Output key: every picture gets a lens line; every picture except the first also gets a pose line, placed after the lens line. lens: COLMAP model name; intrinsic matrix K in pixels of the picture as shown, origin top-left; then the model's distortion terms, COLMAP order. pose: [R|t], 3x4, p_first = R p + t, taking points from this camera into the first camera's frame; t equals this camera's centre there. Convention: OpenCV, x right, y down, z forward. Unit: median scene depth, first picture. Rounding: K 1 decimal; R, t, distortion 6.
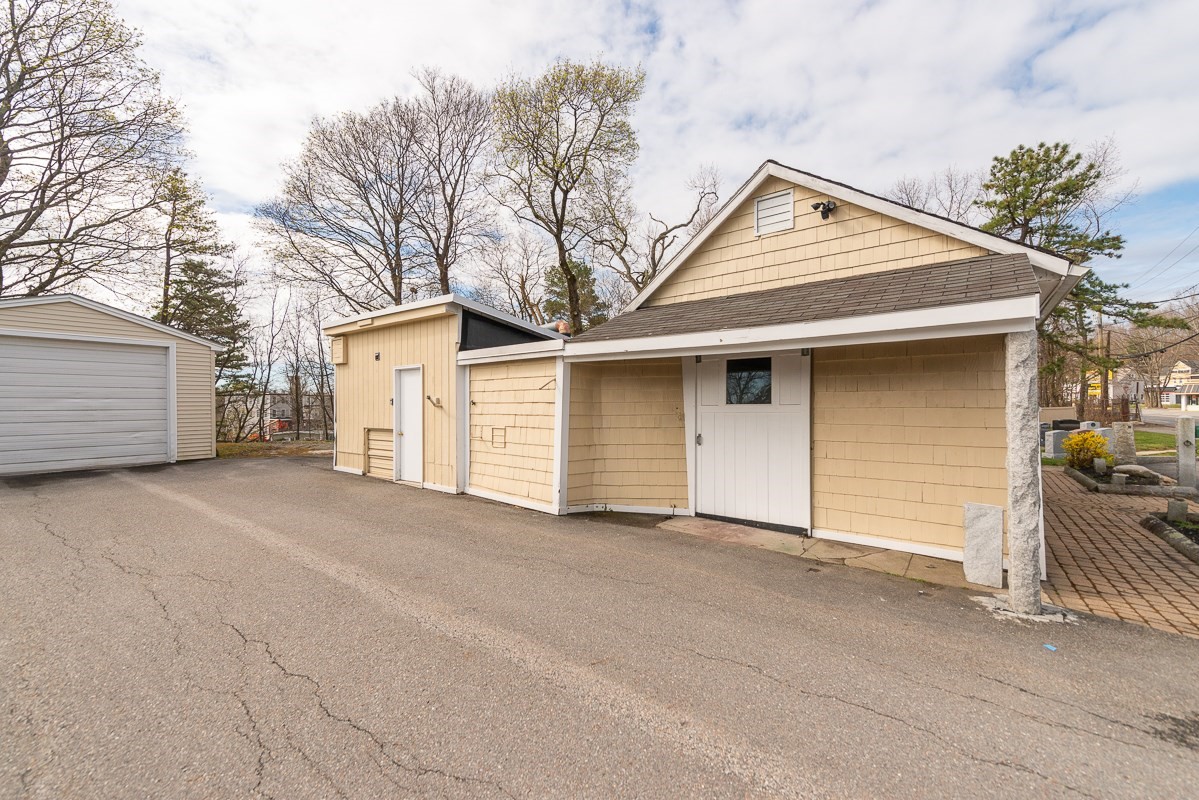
lens RADIAL K [[484.6, 0, 598.5], [0, 484.6, 402.1], [0, 0, 1]] dist [0.017893, -0.005375]
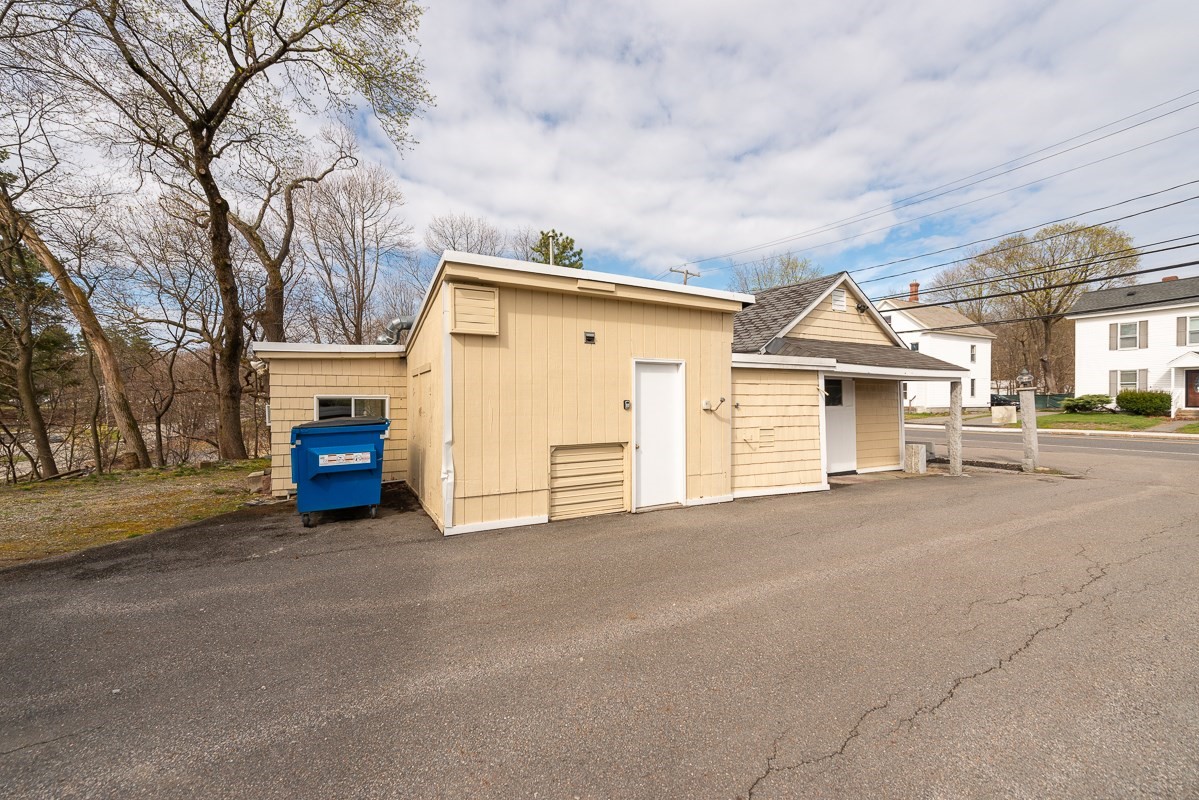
lens RADIAL K [[484.6, 0, 598.5], [0, 484.6, 402.1], [0, 0, 1]] dist [0.017893, -0.005375]
pose [[0.392809, 0.000952, 0.919620, -0.855993], [-0.004057, 0.999992, 0.000697, -0.003887], [-0.919611, -0.004005, 0.392809, 0.577306]]
